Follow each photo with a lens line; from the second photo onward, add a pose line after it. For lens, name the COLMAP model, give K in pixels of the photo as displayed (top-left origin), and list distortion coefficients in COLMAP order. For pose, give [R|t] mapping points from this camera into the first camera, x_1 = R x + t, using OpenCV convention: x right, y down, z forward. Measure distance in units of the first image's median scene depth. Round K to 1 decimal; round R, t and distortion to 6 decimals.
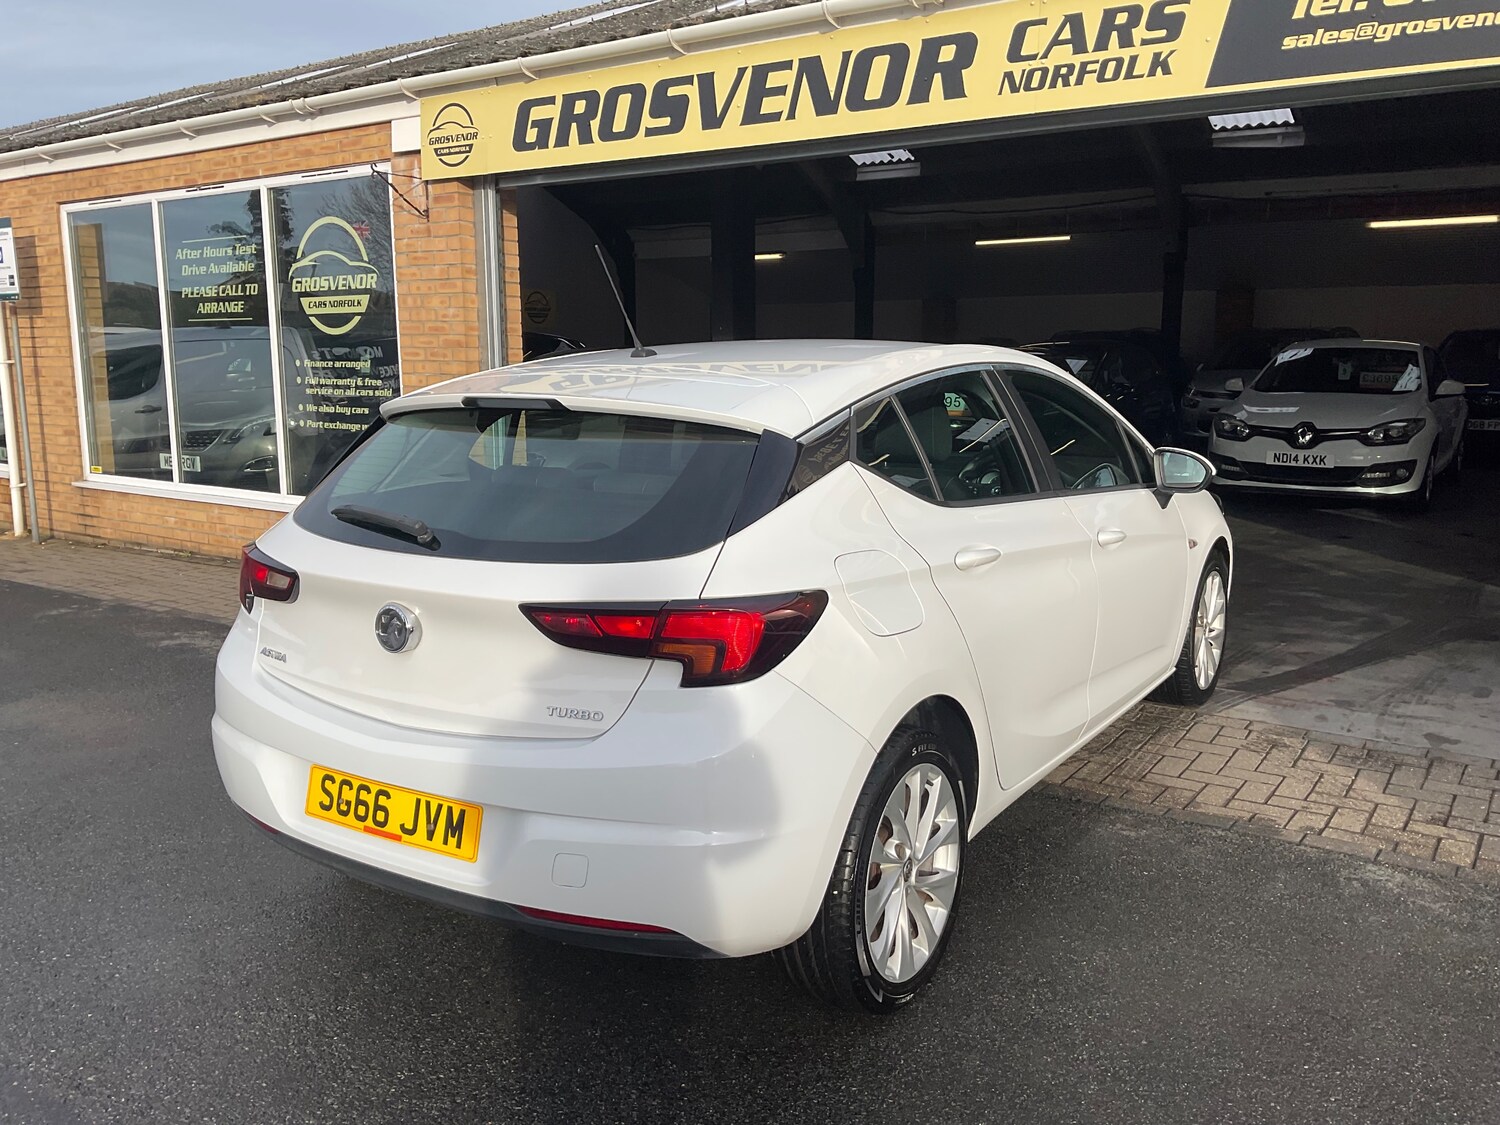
lens RADIAL K [[1245.6, 0, 747.4], [0, 1245.6, 555.0], [0, 0, 1]] dist [0.049237, -0.087737]
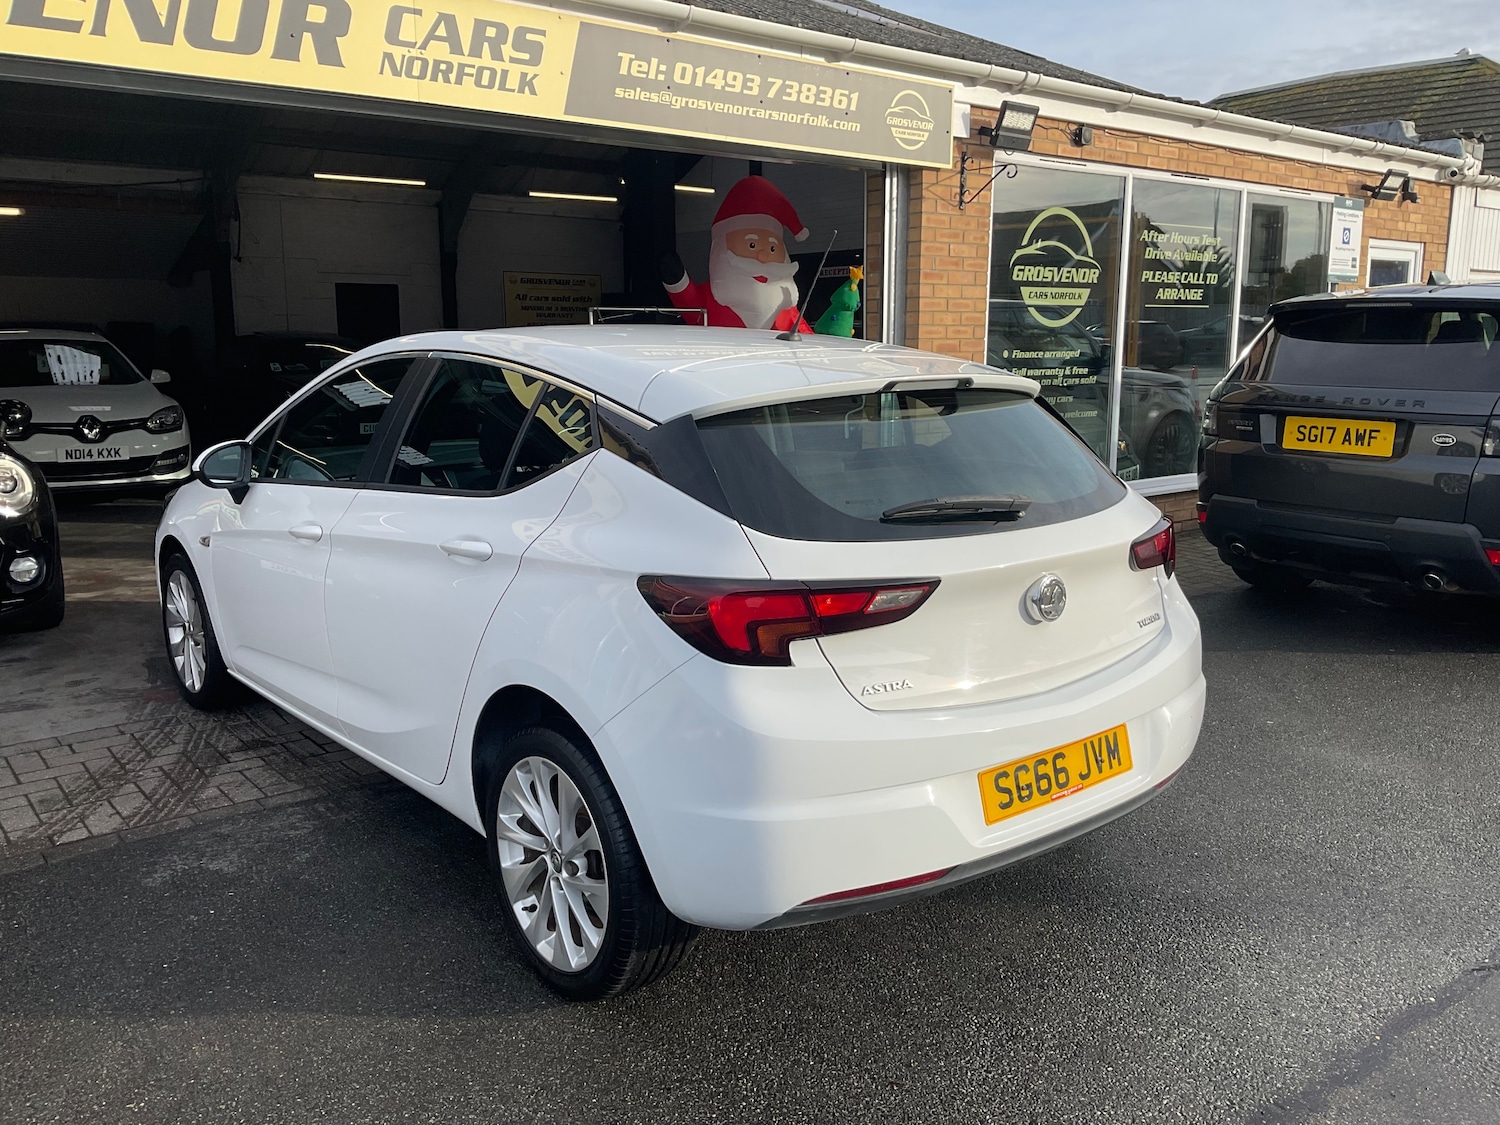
lens RADIAL K [[1245.6, 0, 745.5], [0, 1245.6, 560.4], [0, 0, 1]] dist [0.049237, -0.087737]
pose [[0.297279, -0.165516, 0.940335, -0.622871], [0.157347, 0.979887, 0.122734, -0.065719], [-0.941736, 0.111473, 0.317344, 0.421784]]
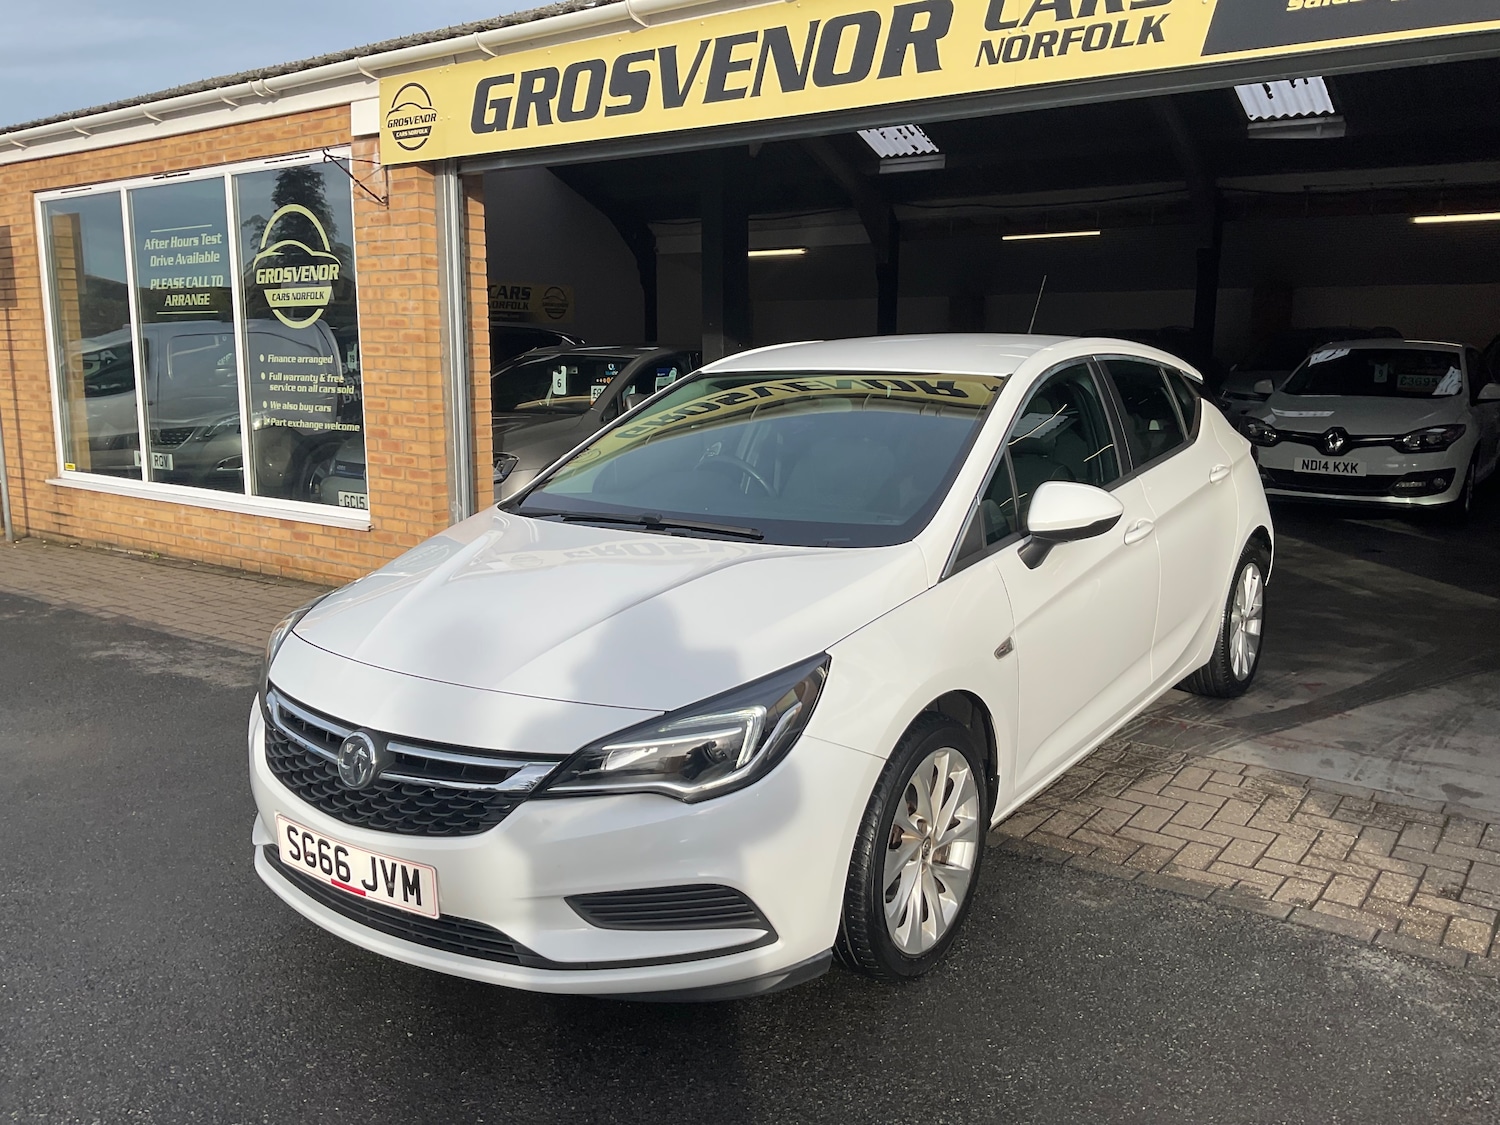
lens RADIAL K [[1245.6, 0, 748.6], [0, 1245.6, 555.7], [0, 0, 1]] dist [0.049237, -0.087737]
pose [[0.999476, 0.011081, -0.030400, 0.061470], [-0.010998, 0.999935, 0.002888, -0.013678], [0.030430, -0.002552, 0.999534, 0.081165]]
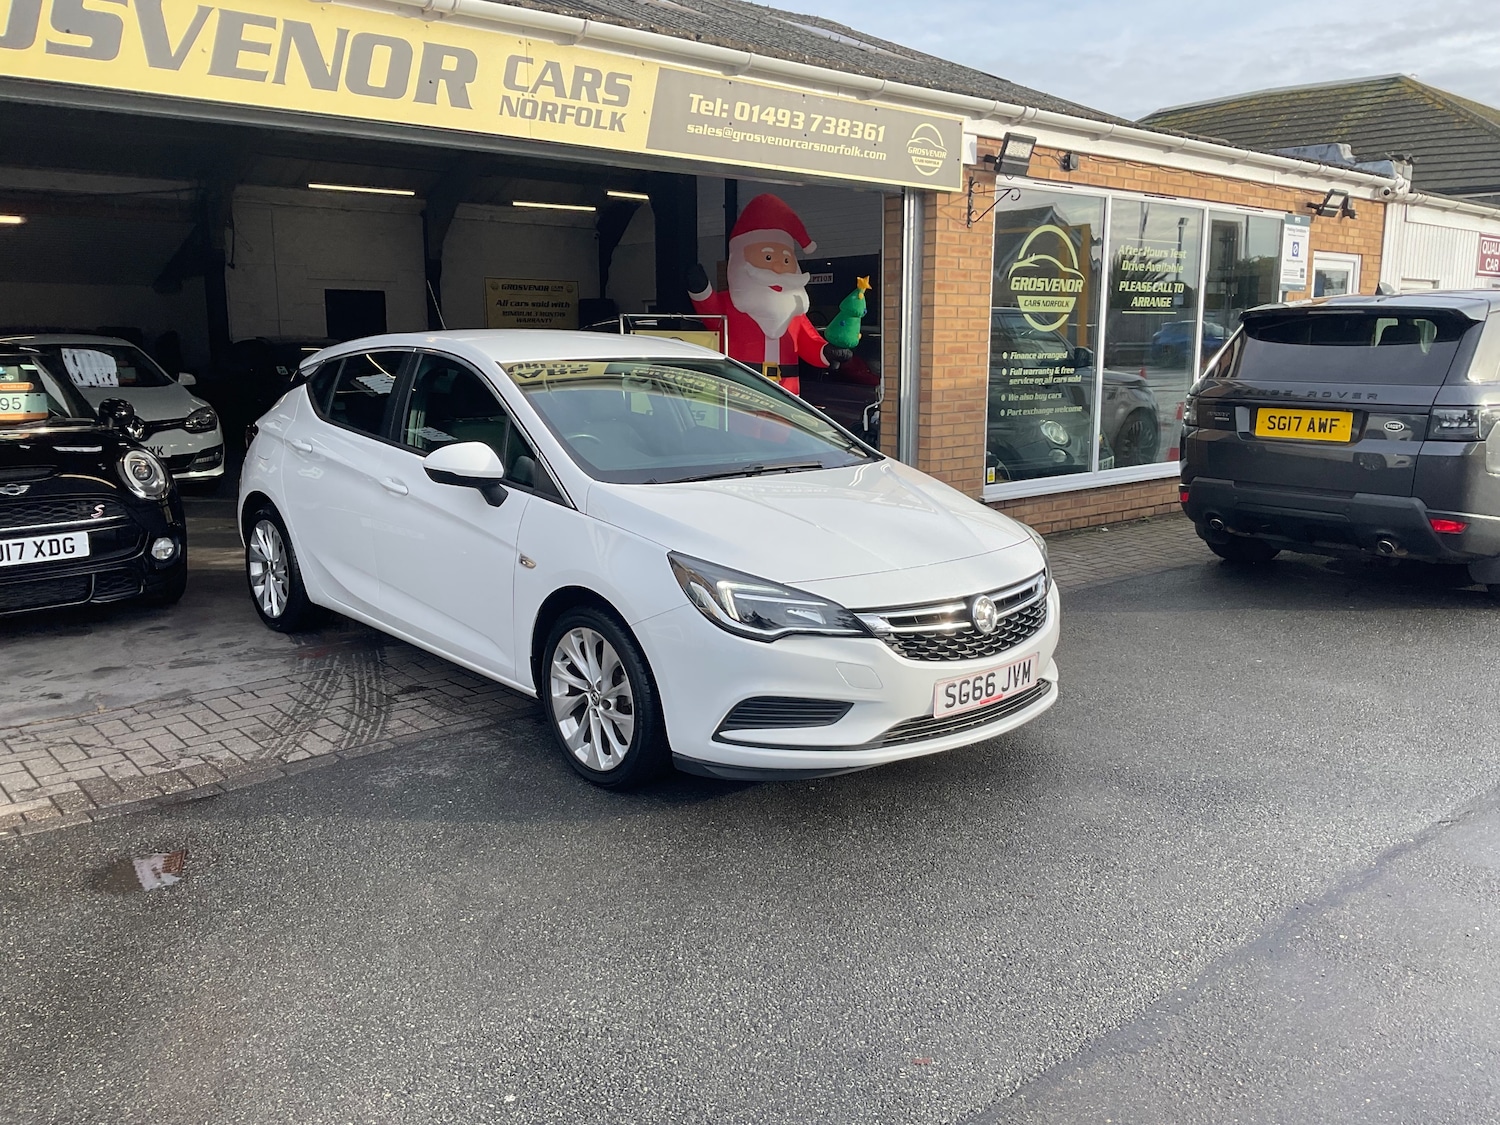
lens RADIAL K [[1245.6, 0, 744.3], [0, 1245.6, 560.4], [0, 0, 1]] dist [0.049237, -0.087737]
pose [[0.249705, -0.165083, 0.954146, -0.798445], [0.161110, 0.978709, 0.127170, -0.074840], [-0.954825, 0.121968, 0.270985, 0.481908]]
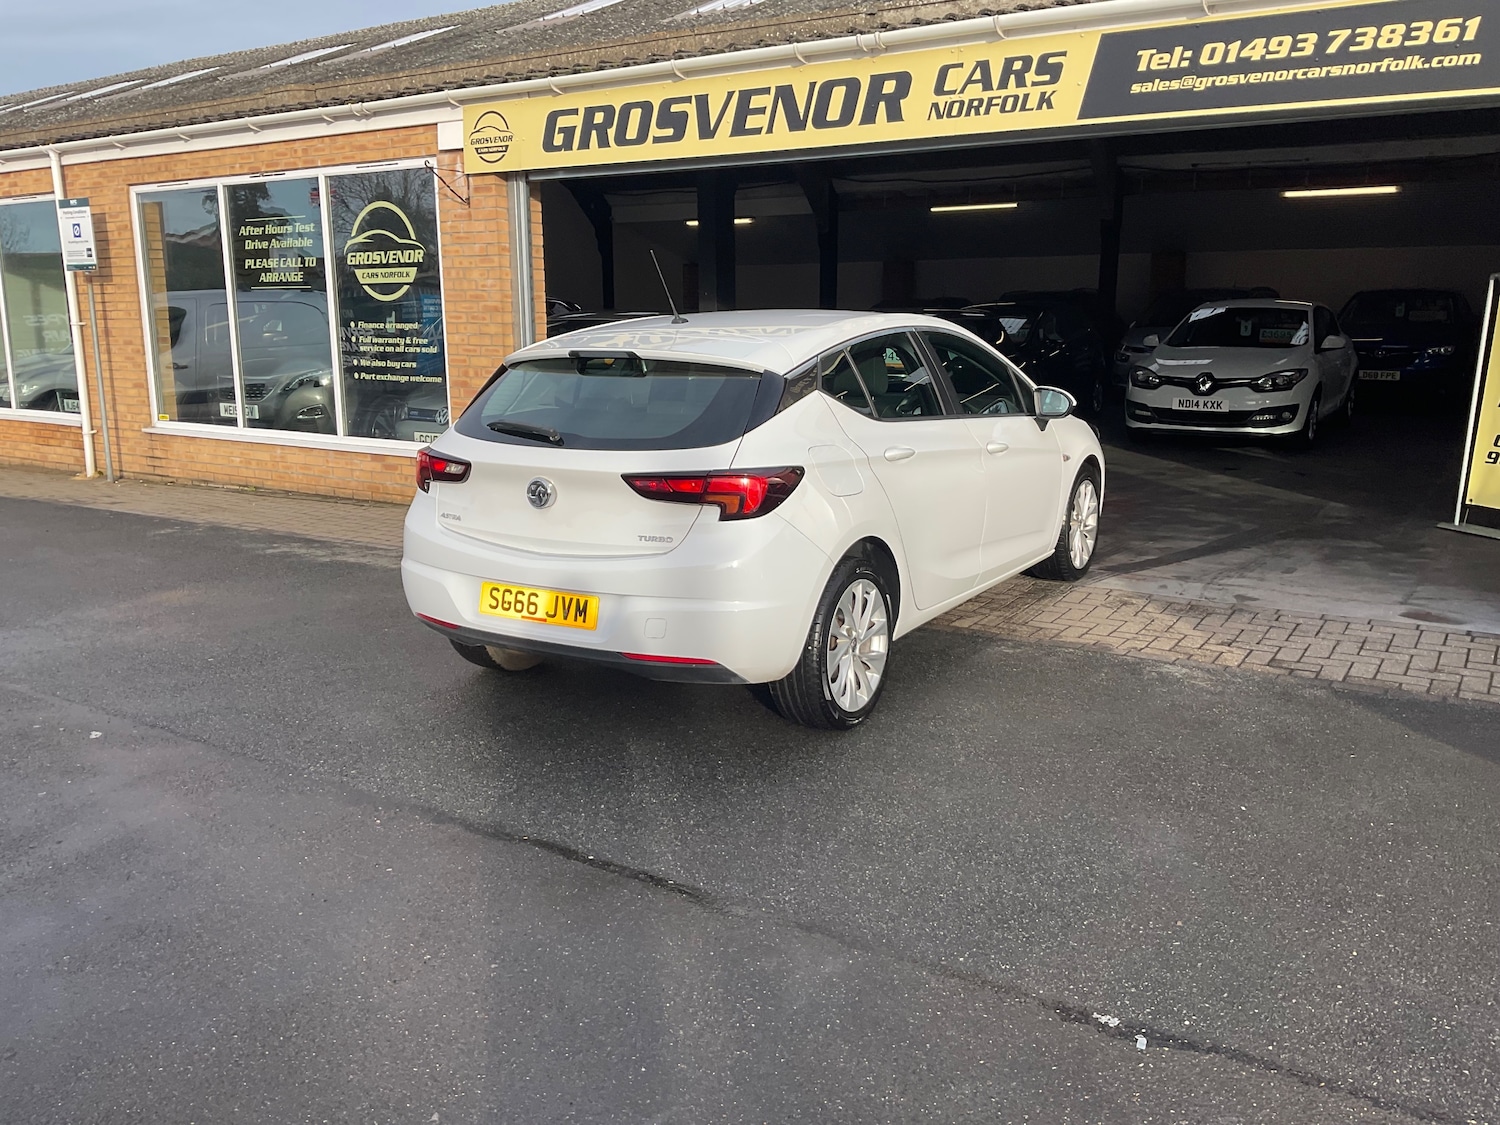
lens RADIAL K [[1245.6, 0, 745.5], [0, 1245.6, 556.1], [0, 0, 1]] dist [0.049237, -0.087737]
pose [[0.999651, -0.007661, 0.025265, -0.025475], [0.006793, 0.999391, 0.034241, 0.040792], [-0.025512, -0.034057, 0.999094, -0.295725]]
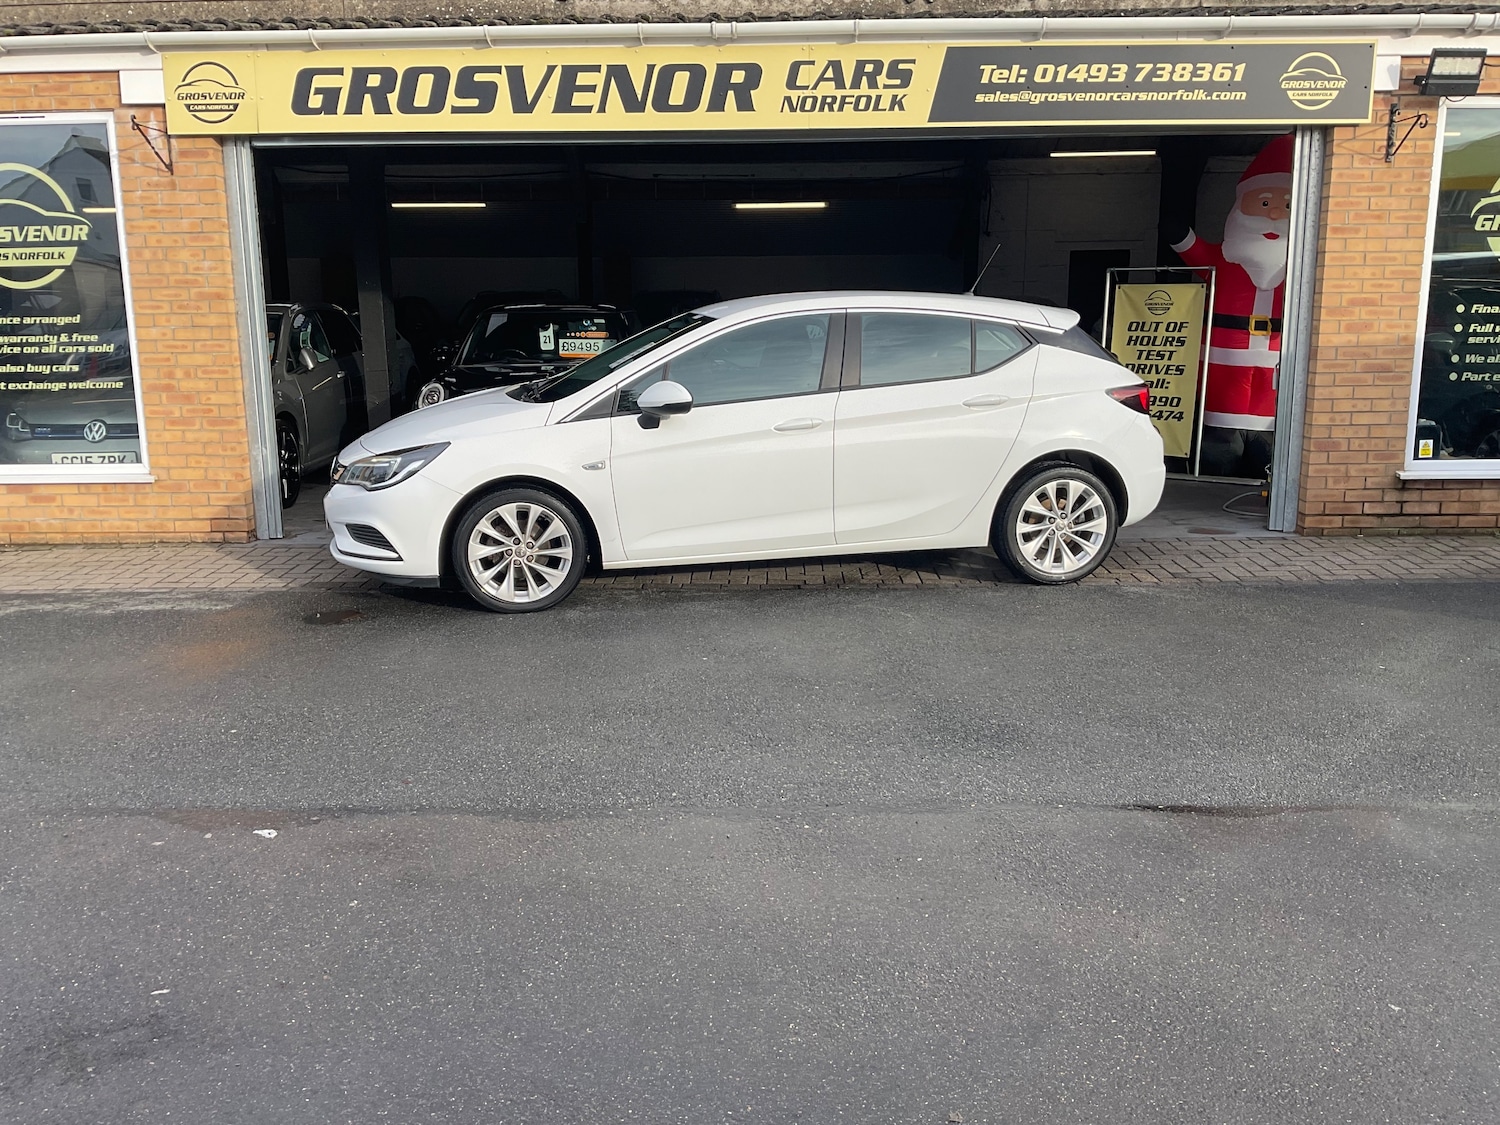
lens RADIAL K [[1245.6, 0, 747.0], [0, 1245.6, 555.0], [0, 0, 1]] dist [0.049237, -0.087737]
pose [[0.836040, -0.112143, 0.537086, -0.564138], [0.097364, 0.993677, 0.055920, 0.033142], [-0.539961, 0.005542, 0.841672, -0.123493]]
